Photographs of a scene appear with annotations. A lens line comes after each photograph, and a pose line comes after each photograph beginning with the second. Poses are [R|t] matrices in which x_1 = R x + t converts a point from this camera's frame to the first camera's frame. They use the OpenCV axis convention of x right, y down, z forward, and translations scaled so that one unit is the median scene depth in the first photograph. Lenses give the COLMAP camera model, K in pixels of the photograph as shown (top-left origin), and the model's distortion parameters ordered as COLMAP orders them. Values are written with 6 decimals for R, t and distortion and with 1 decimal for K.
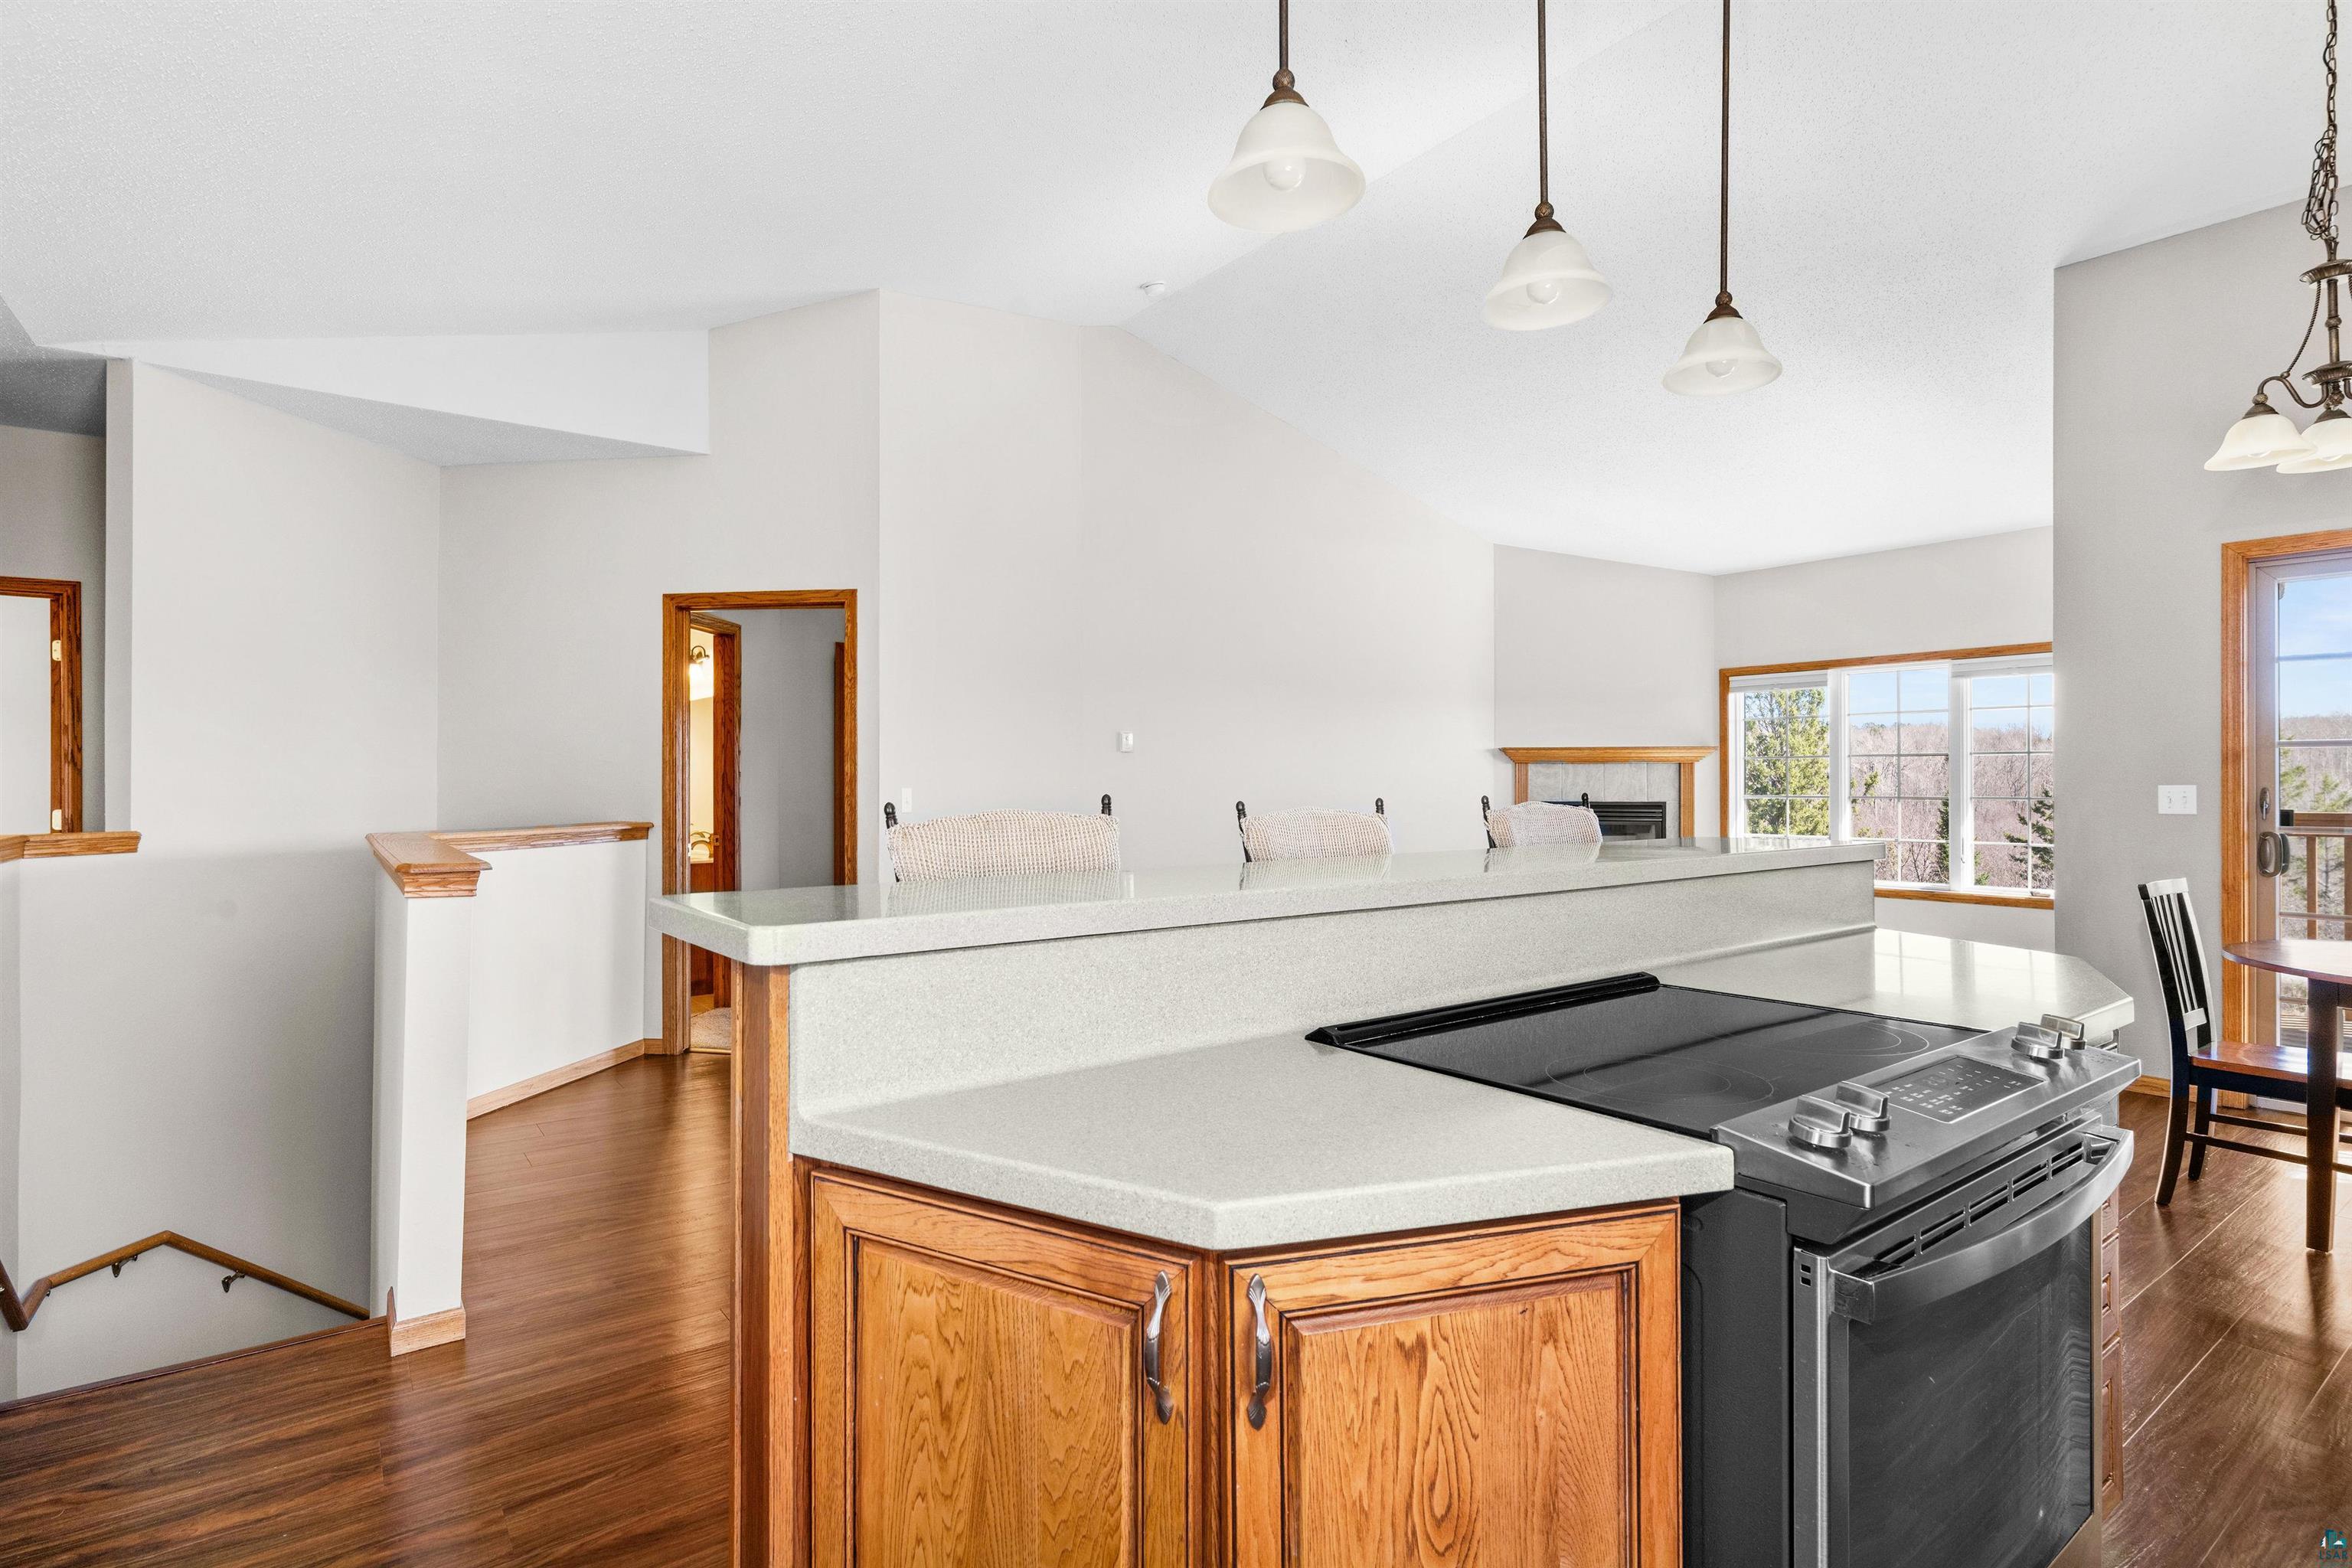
lens RADIAL K [[1144.9, 0, 1166.7], [0, 1144.9, 778.8], [0, 0, 1]] dist [0.000126, 0.000616]
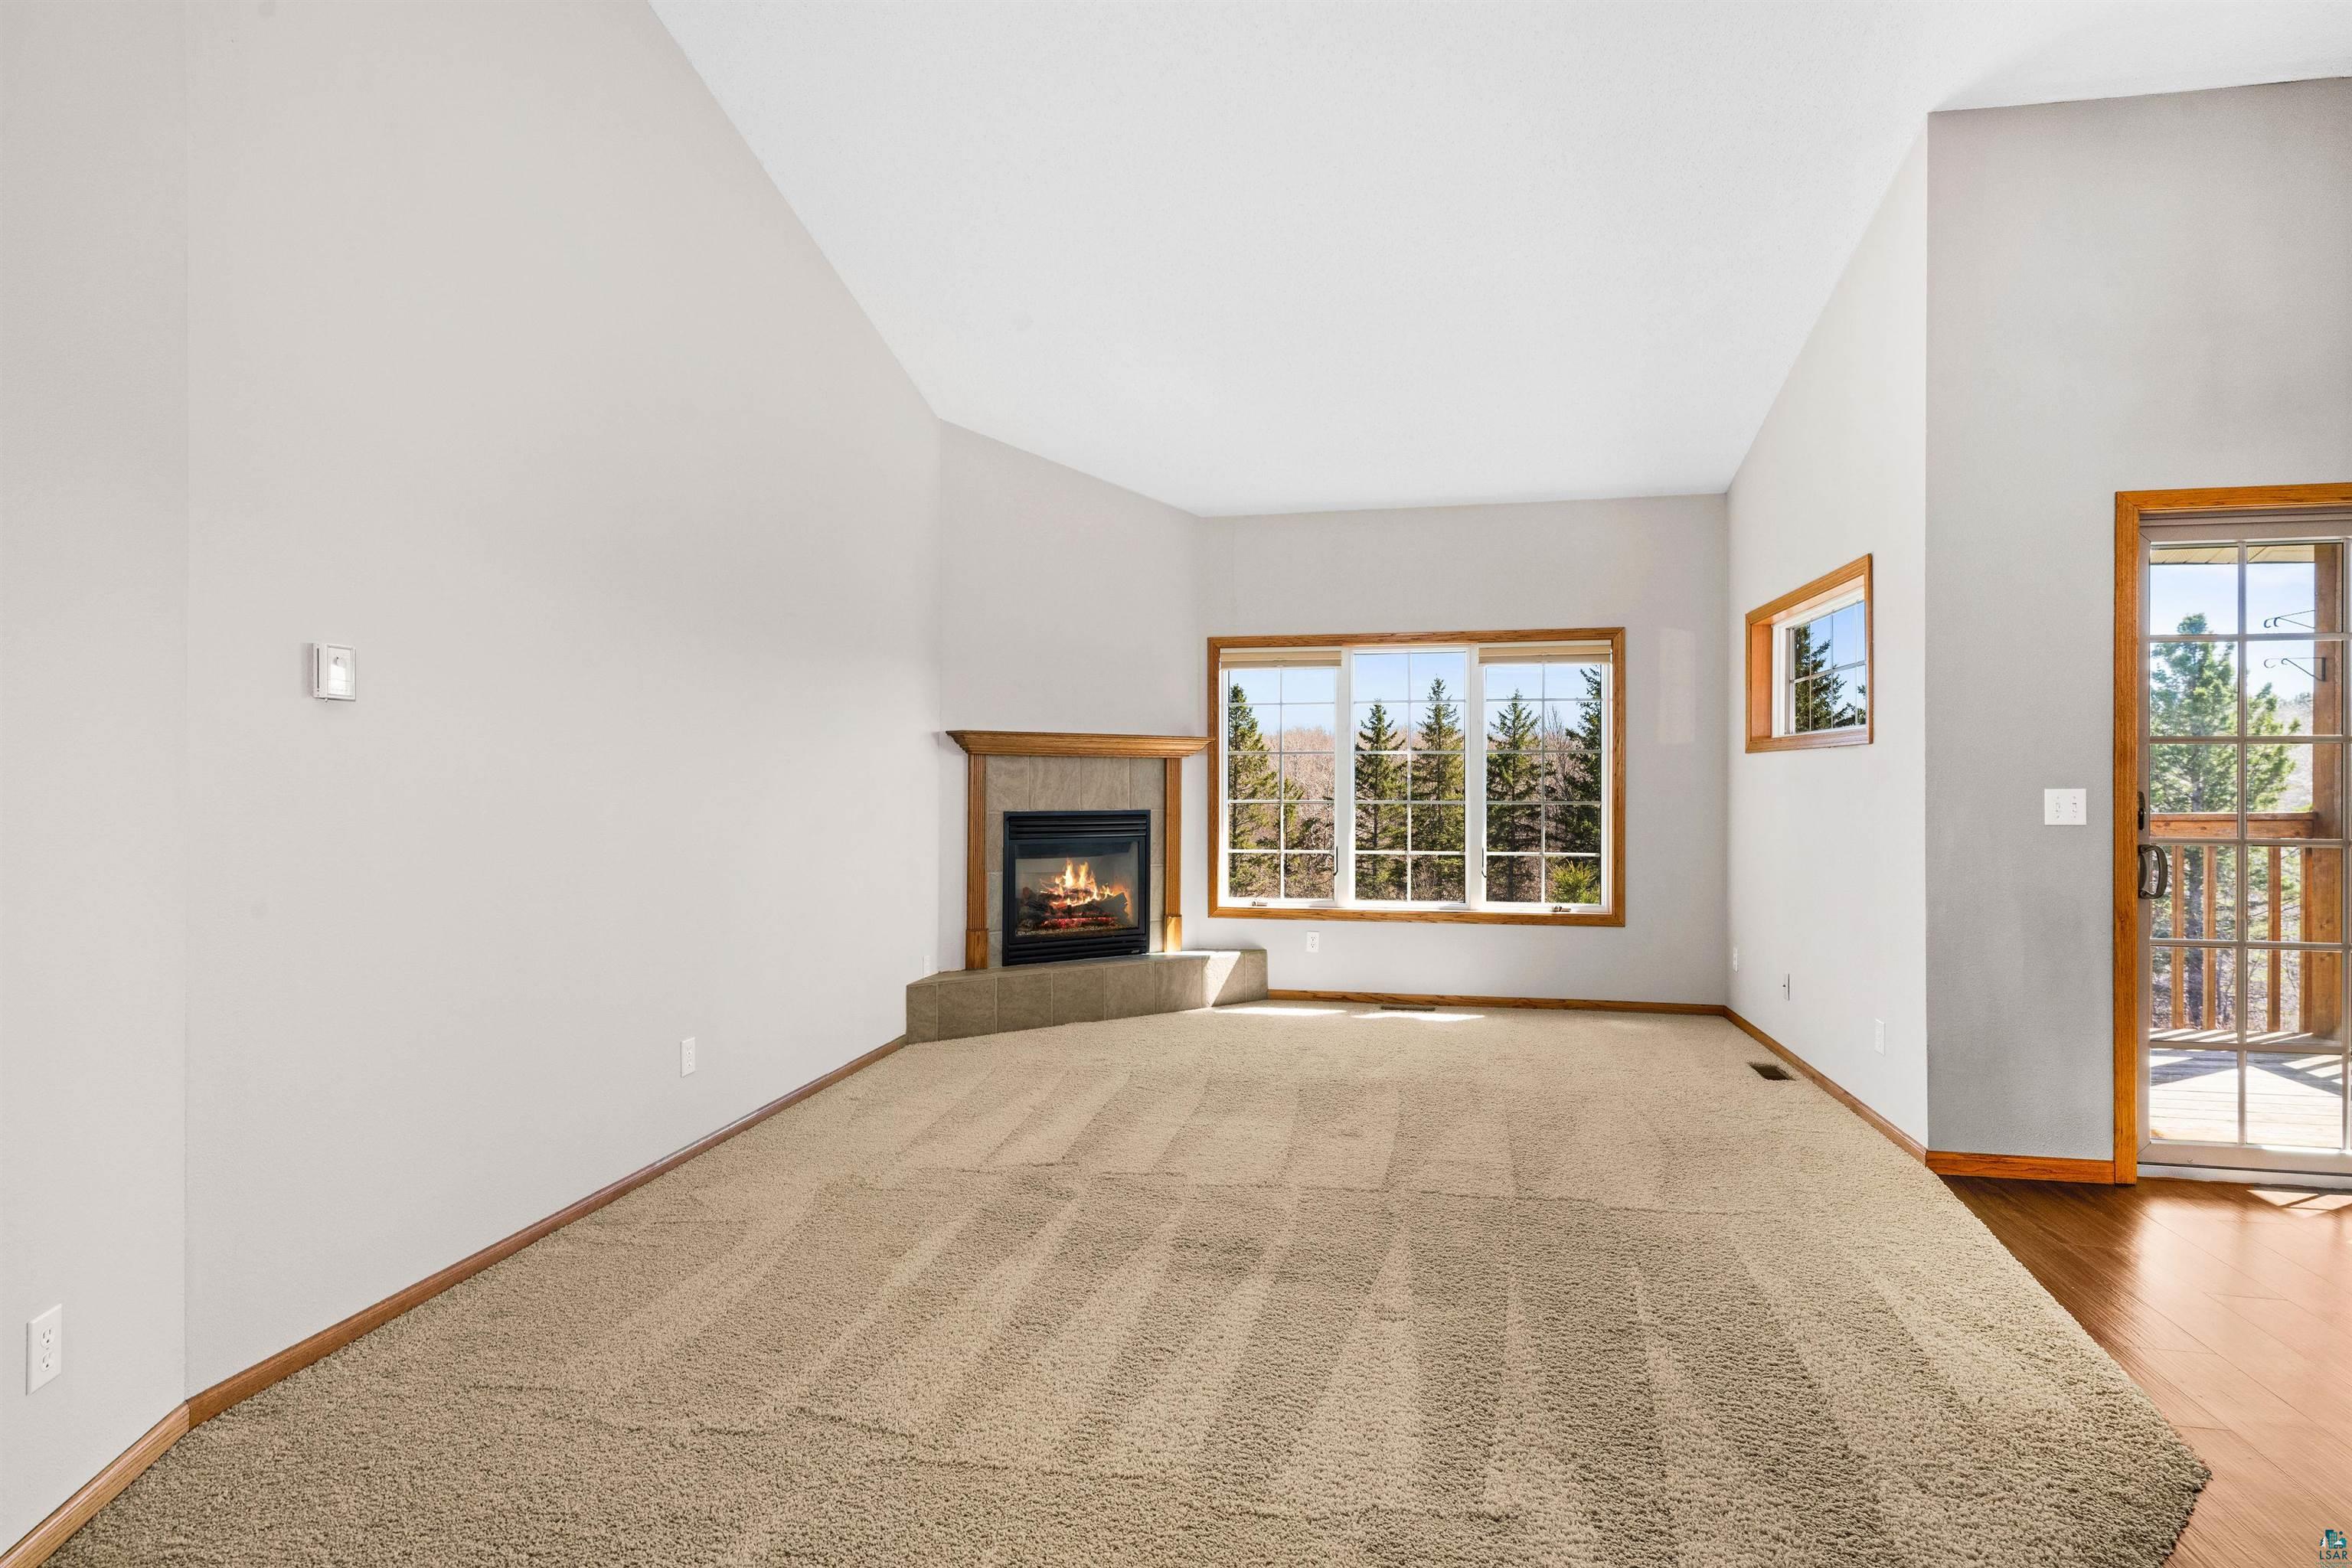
lens RADIAL K [[1167.5, 0, 1176.0], [0, 1167.5, 784.0], [0, 0, 1]] dist [-0.001668, -0.000453]
pose [[0.732586, -0.001075, 0.680674, -0.071189], [-0.002291, 0.999989, 0.004045, 0.000005], [-0.680671, -0.004523, 0.732575, 0.437066]]
